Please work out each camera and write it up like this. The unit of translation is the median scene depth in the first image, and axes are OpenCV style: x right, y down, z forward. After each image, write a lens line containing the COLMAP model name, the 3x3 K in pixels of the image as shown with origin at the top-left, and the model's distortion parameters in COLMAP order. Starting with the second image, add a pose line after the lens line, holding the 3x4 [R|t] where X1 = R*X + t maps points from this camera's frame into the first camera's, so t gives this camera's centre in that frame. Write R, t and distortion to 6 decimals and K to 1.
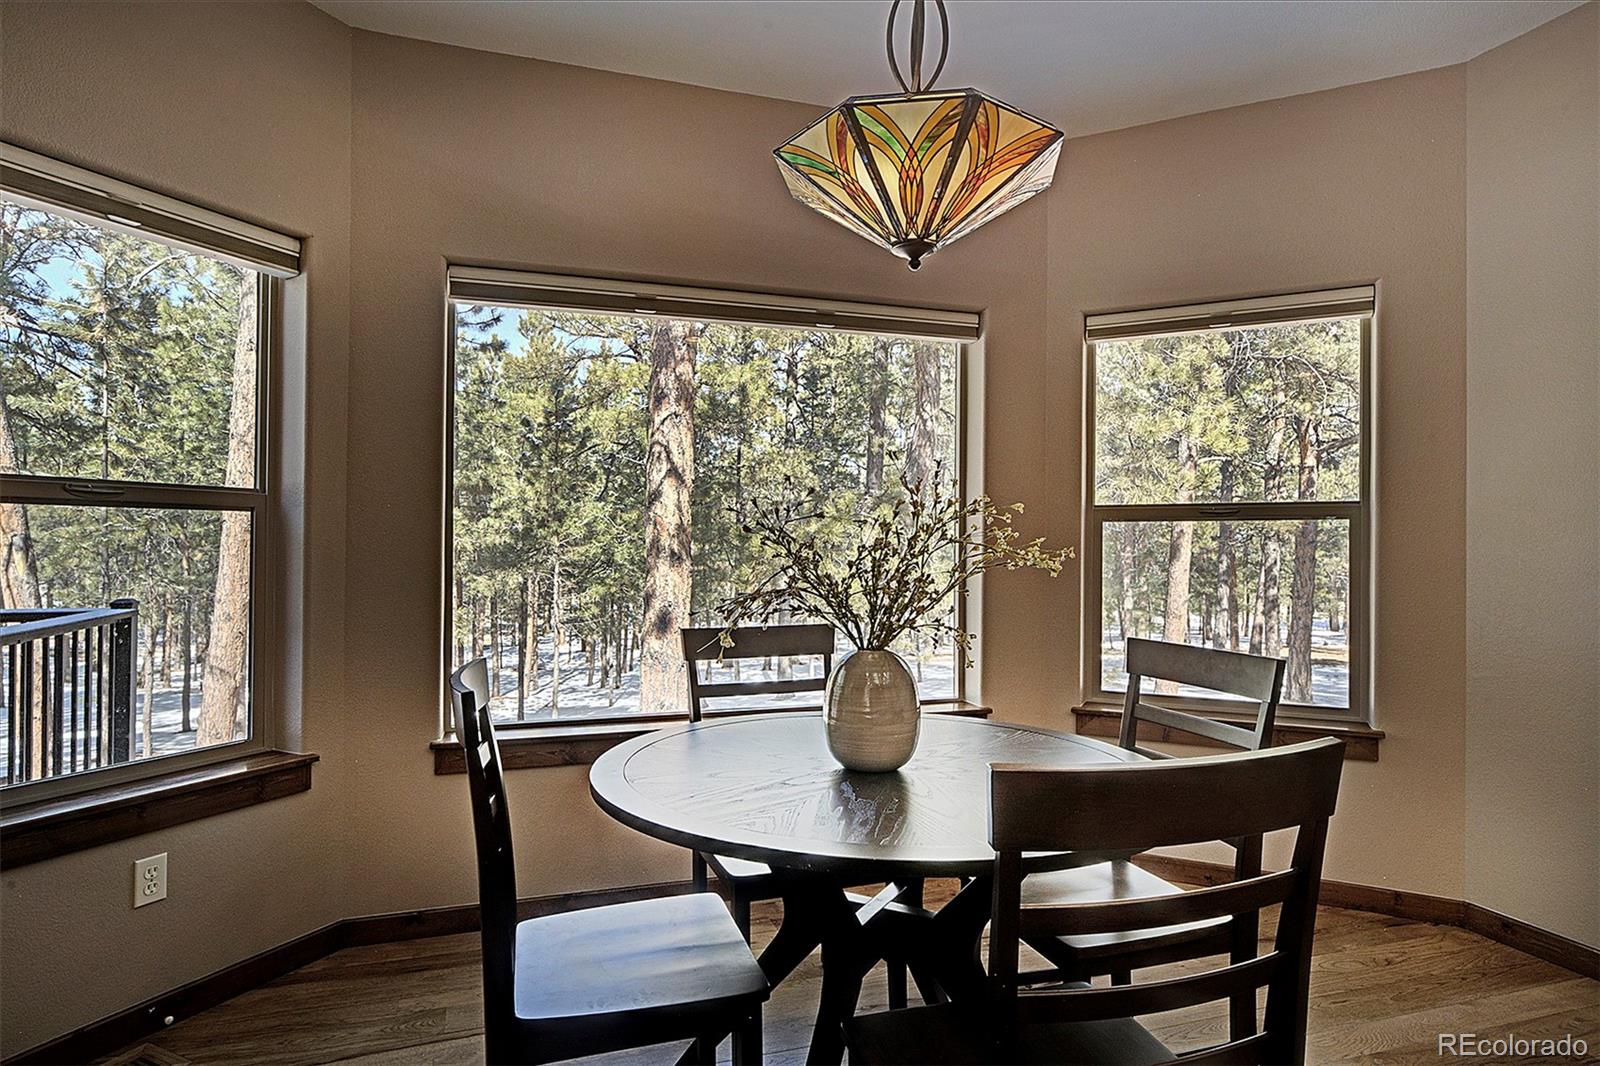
lens RADIAL K [[719.4, 0, 777.7], [0, 719.4, 535.3], [0, 0, 1]] dist [-0.003209, 0.000366]
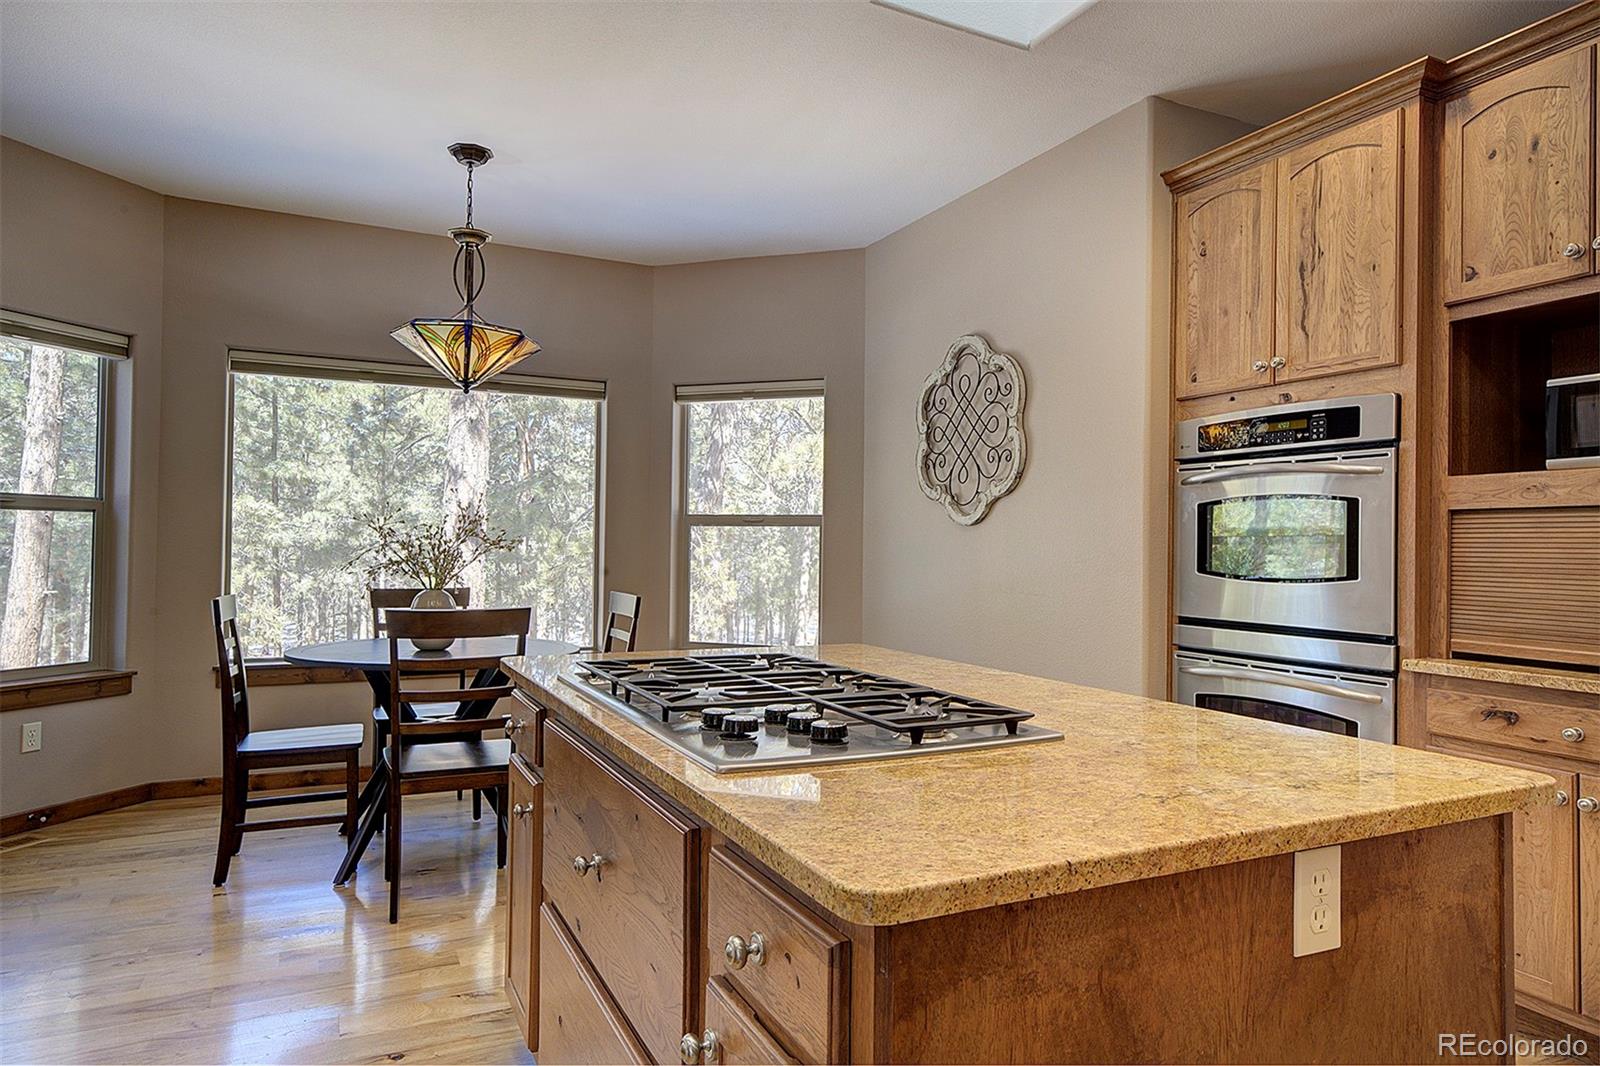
lens RADIAL K [[1008.3, 0, 804.7], [0, 1008.3, 536.4], [0, 0, 1]] dist [0.009562, 0.005890]
pose [[0.999278, 0.011969, 0.036048, 0.706931], [-0.011995, 0.999928, 0.000482, -0.001842], [-0.036039, -0.000914, 0.999350, -1.218916]]
